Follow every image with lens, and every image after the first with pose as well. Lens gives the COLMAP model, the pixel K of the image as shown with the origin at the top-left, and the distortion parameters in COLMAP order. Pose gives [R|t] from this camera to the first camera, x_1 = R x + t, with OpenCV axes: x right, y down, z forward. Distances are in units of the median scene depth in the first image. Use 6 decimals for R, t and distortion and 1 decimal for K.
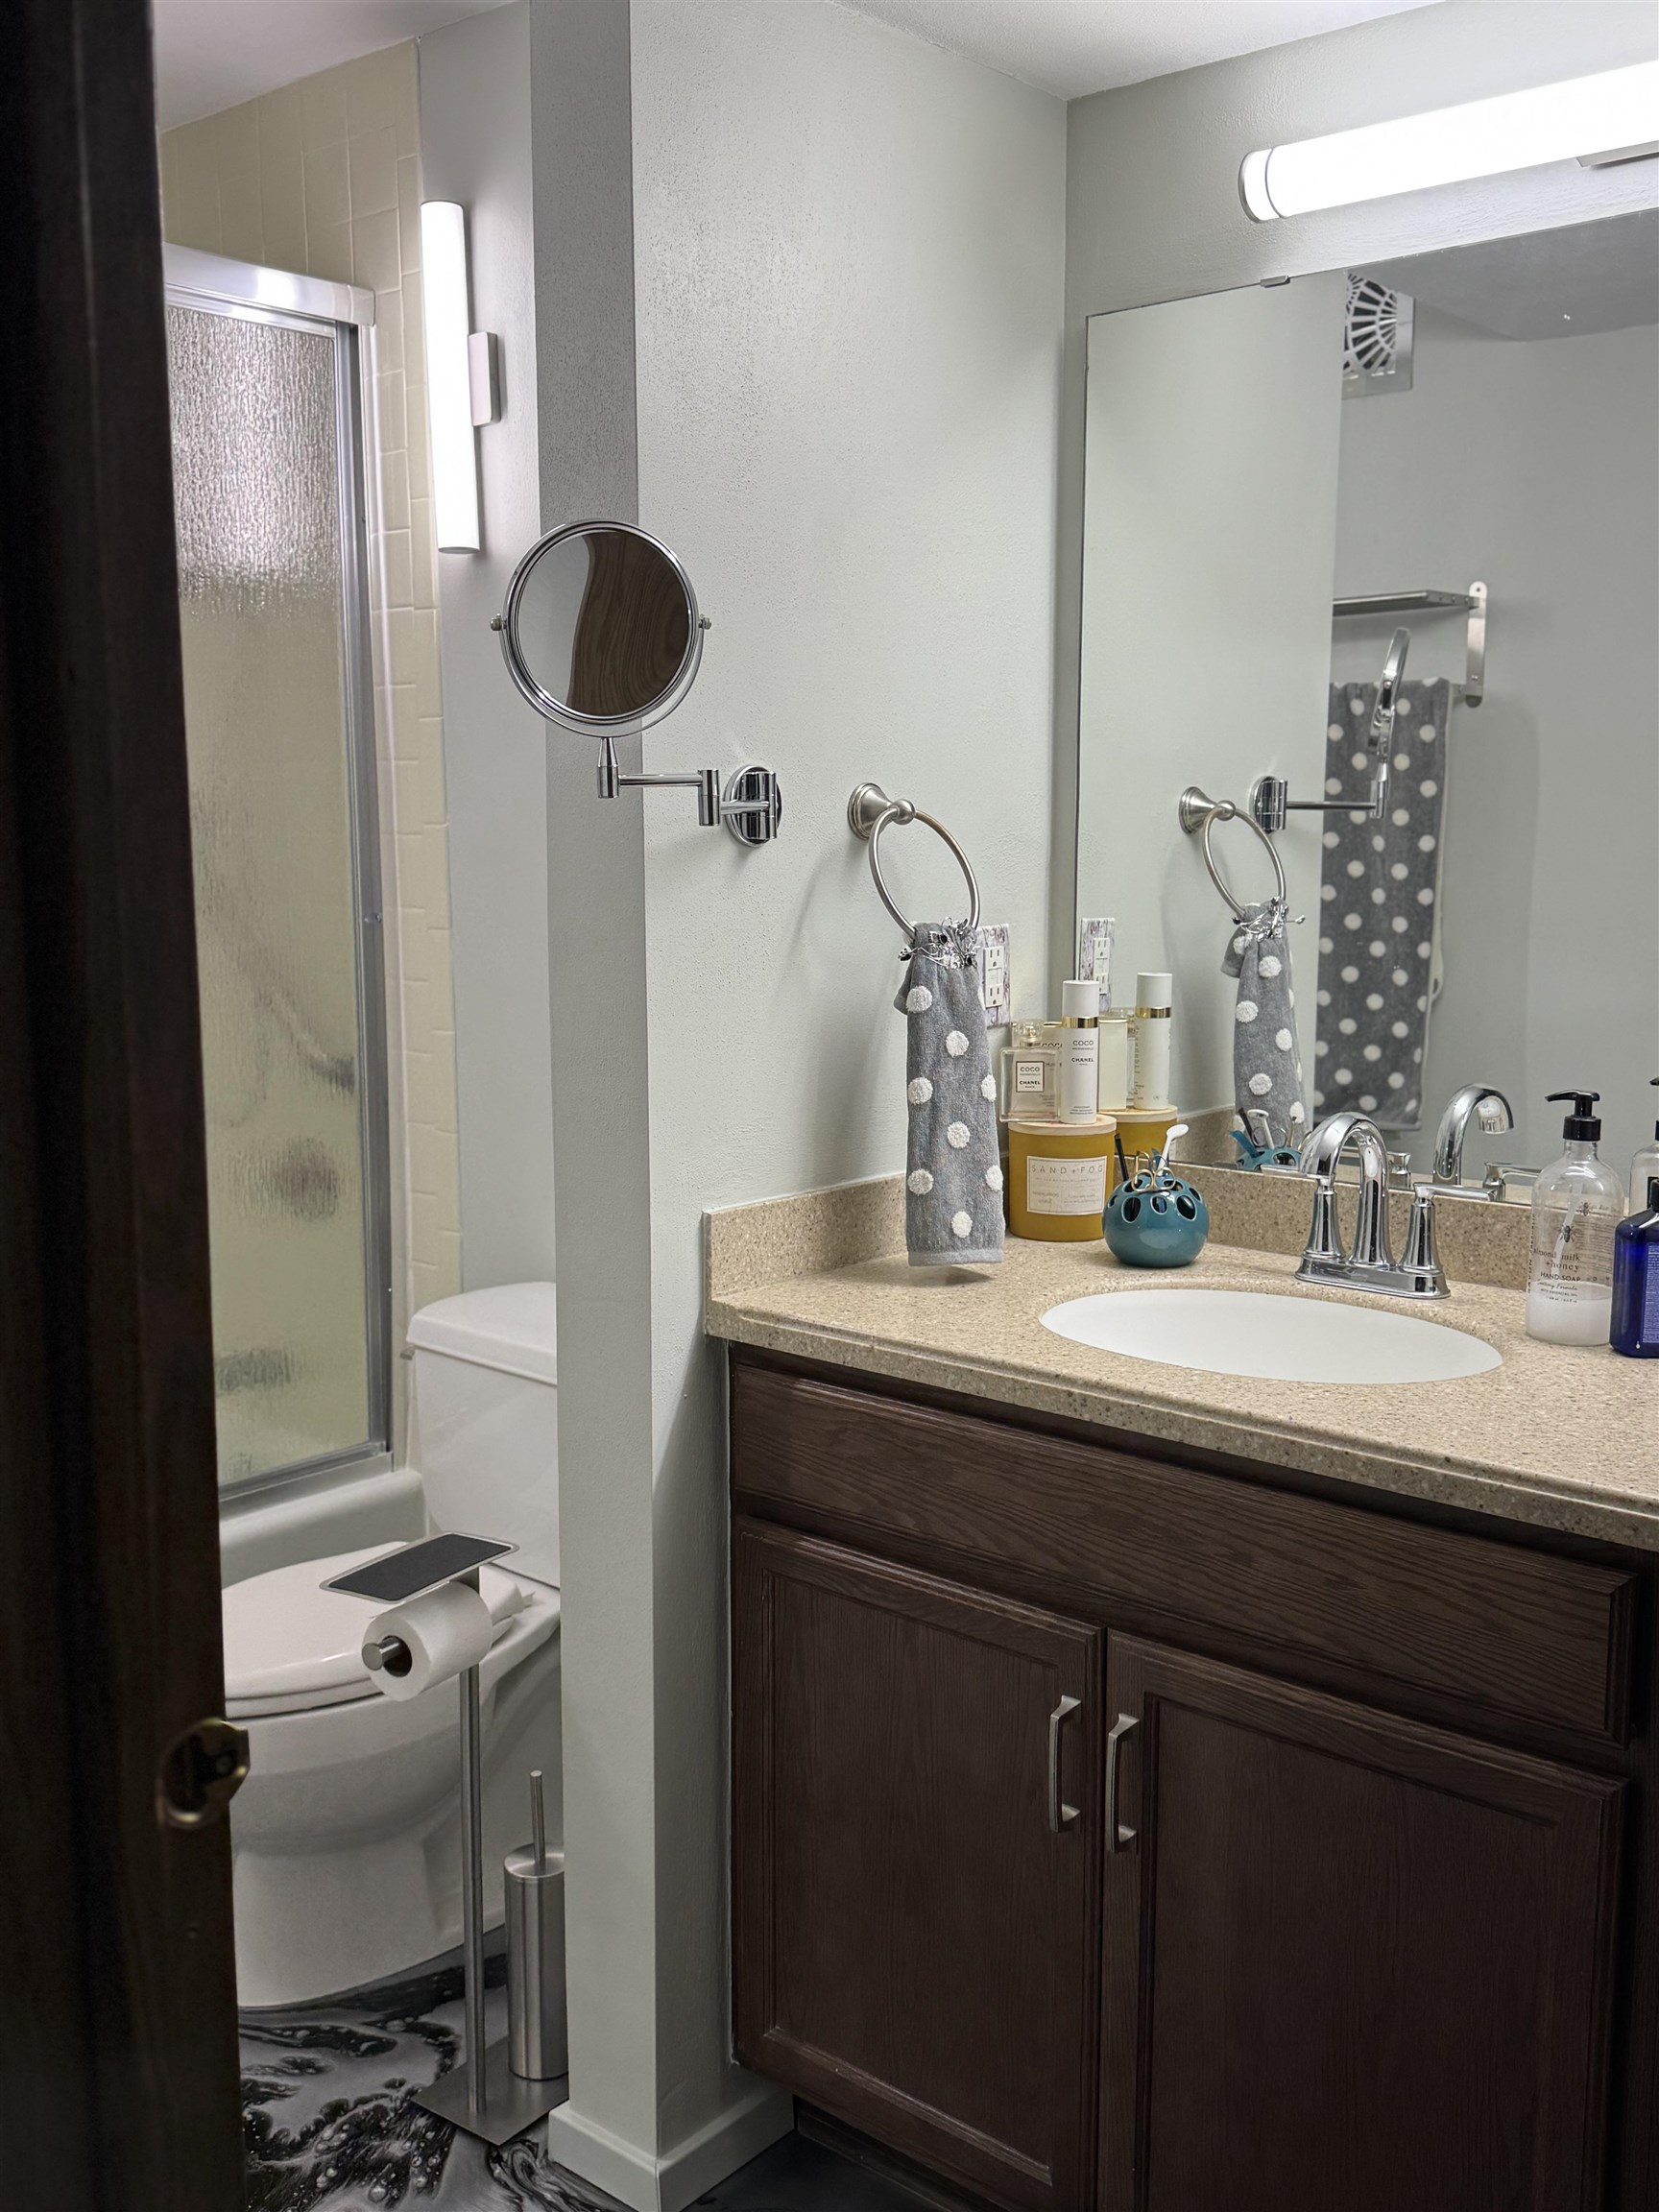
lens RADIAL K [[2080.8, 0, 830.1], [0, 2080.8, 1114.6], [0, 0, 1]] dist [0.187266, -0.425848]
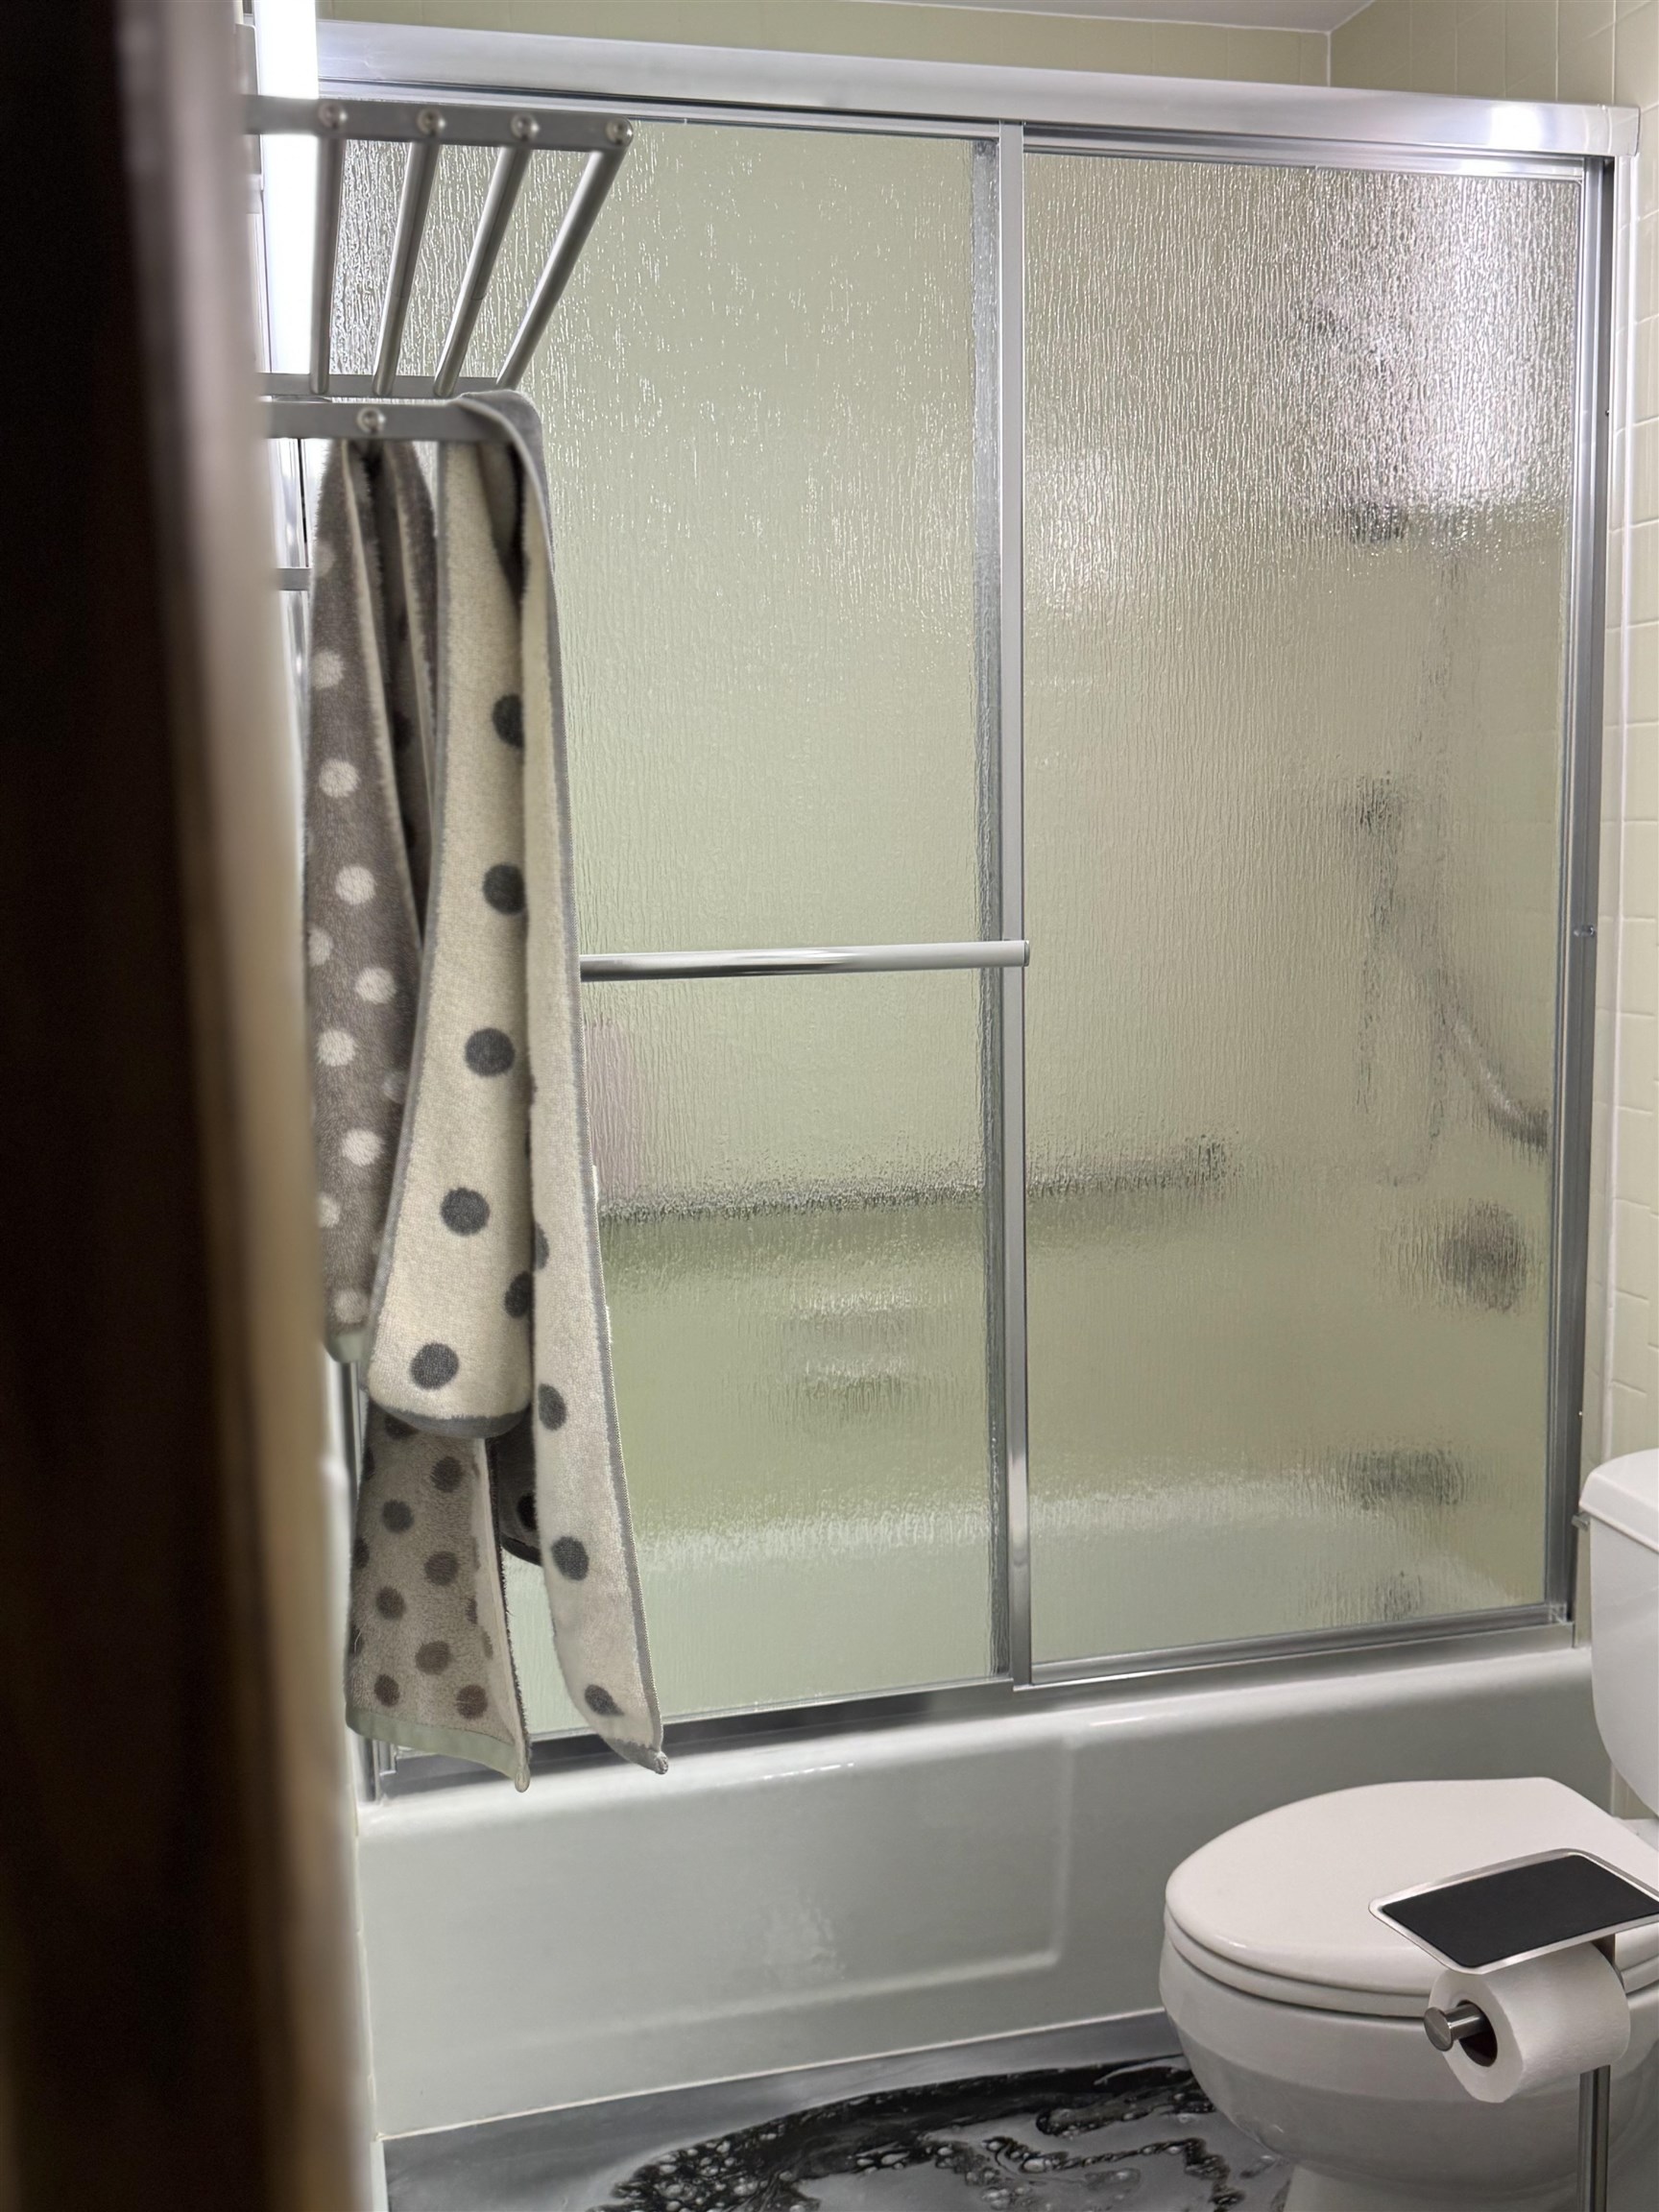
lens RADIAL K [[2068.0, 0, 829.5], [0, 2068.0, 1106.0], [0, 0, 1]] dist [0.003840, -0.003782]
pose [[0.818112, 0.056066, -0.572319, -0.011758], [-0.056123, 0.998269, 0.017567, -0.041069], [0.572313, 0.017749, 0.819843, 0.335934]]
